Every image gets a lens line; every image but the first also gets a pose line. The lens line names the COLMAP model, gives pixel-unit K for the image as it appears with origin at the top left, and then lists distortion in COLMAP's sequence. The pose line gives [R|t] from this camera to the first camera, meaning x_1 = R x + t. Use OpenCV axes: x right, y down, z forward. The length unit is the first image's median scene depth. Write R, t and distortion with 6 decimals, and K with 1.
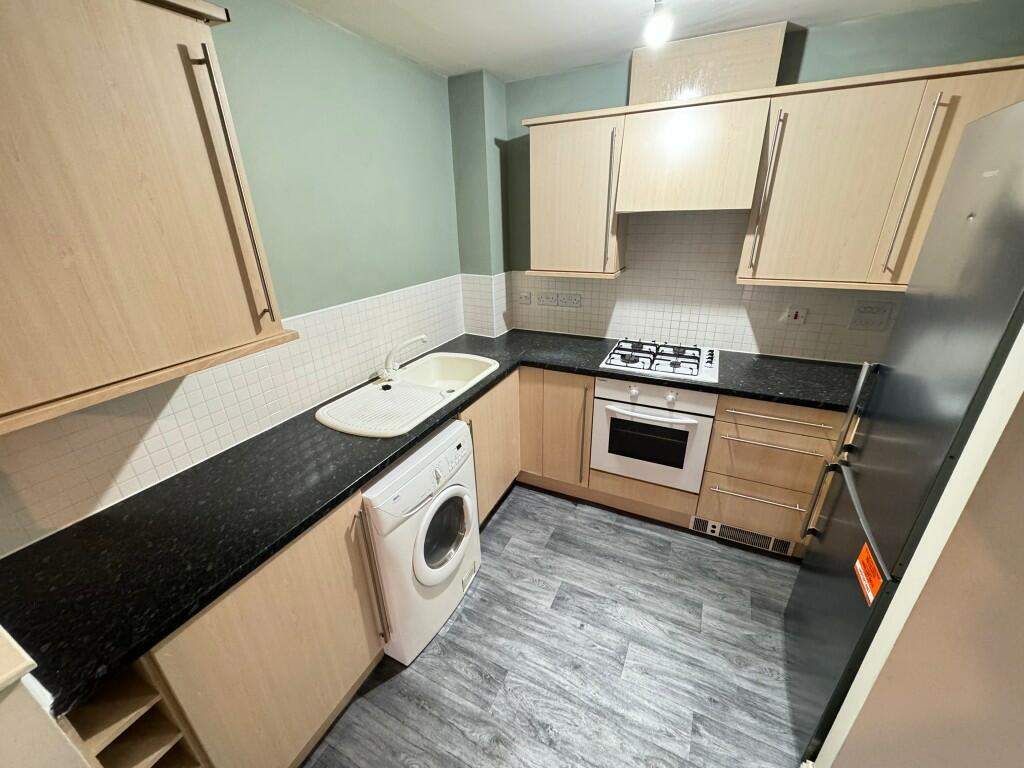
lens RADIAL K [[406.0, 0, 512.0], [0, 406.0, 384.0], [0, 0, 1]] dist [-0.000297, 0.000275]
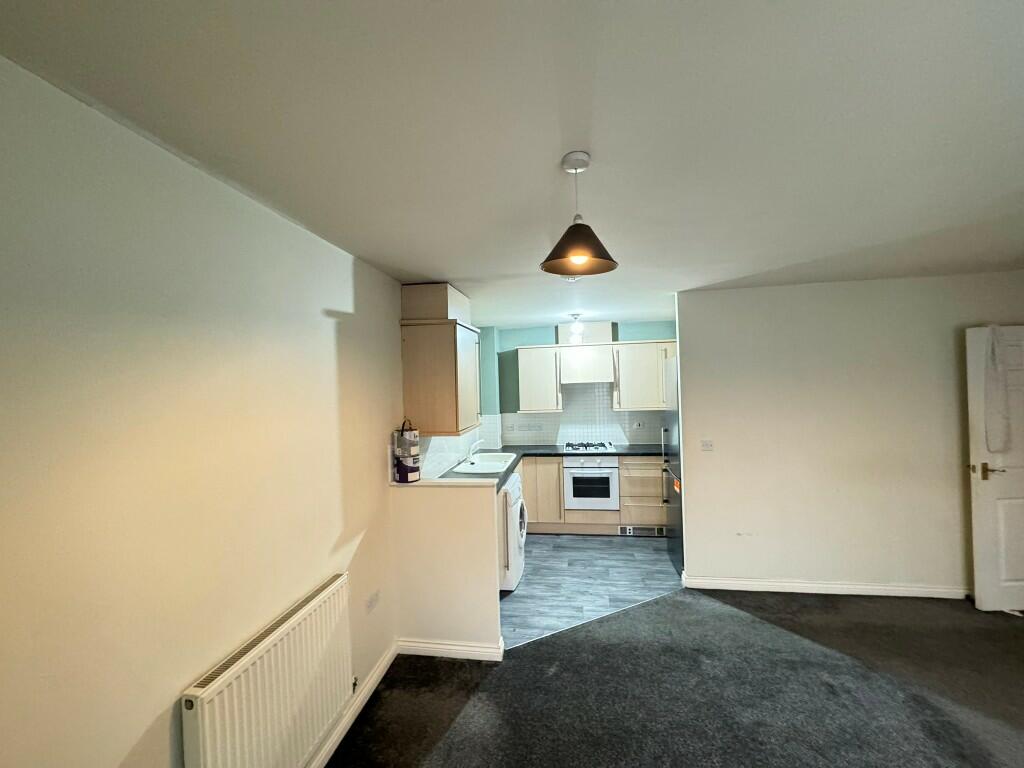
lens RADIAL K [[406.0, 0, 512.0], [0, 406.0, 384.0], [0, 0, 1]] dist [-0.000297, 0.000275]
pose [[0.954466, -0.004339, 0.298288, -0.681548], [0.124372, 0.914640, -0.384663, 0.422701], [-0.271157, 0.404247, 0.873532, -0.918904]]
